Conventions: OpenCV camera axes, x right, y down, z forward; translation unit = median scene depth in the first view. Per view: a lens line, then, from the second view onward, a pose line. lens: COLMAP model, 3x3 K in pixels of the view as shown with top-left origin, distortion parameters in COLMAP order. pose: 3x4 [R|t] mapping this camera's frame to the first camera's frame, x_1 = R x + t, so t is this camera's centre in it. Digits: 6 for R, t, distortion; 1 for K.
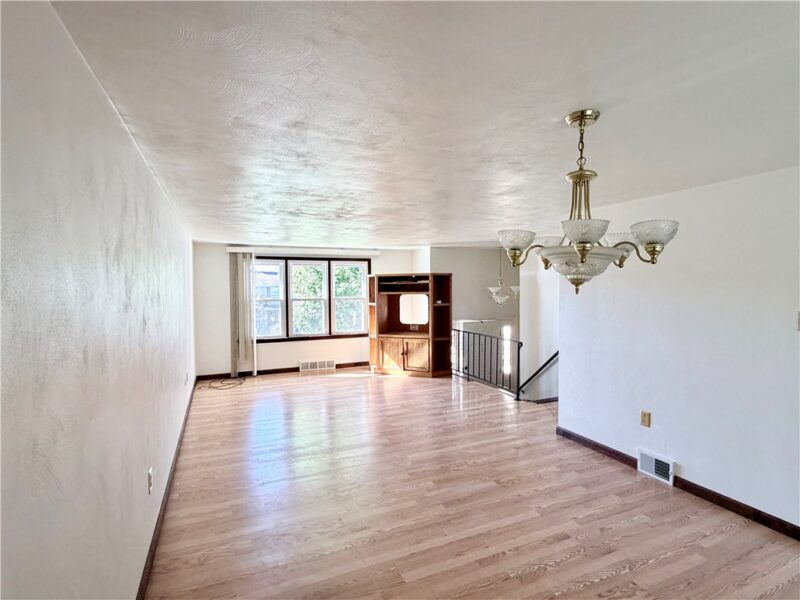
lens RADIAL K [[407.5, 0, 400.0], [0, 407.5, 300.0], [0, 0, 1]] dist [-0.000579, -0.000358]
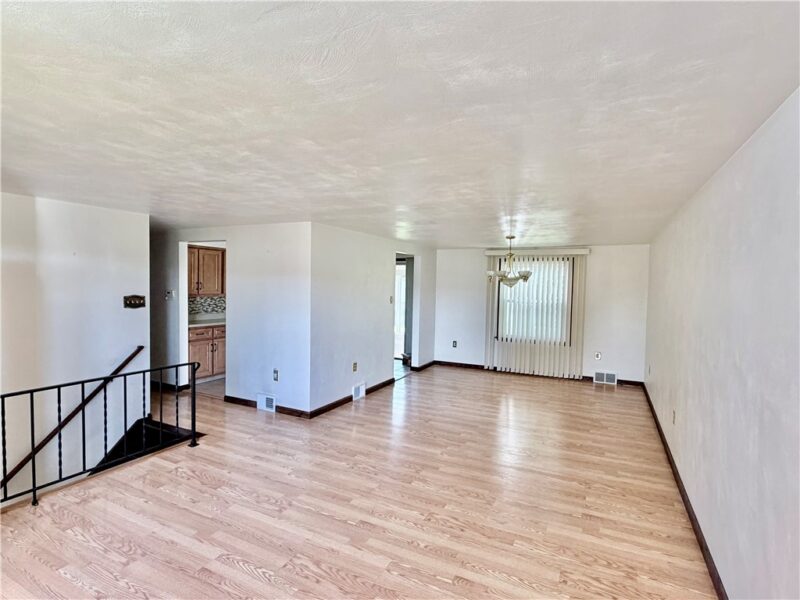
lens RADIAL K [[407.5, 0, 400.0], [0, 407.5, 300.0], [0, 0, 1]] dist [-0.000579, -0.000358]
pose [[-0.627425, -0.031380, 0.778045, -0.765520], [0.013604, 0.998593, 0.051246, -0.059834], [-0.778558, 0.042738, -0.626115, 1.844196]]
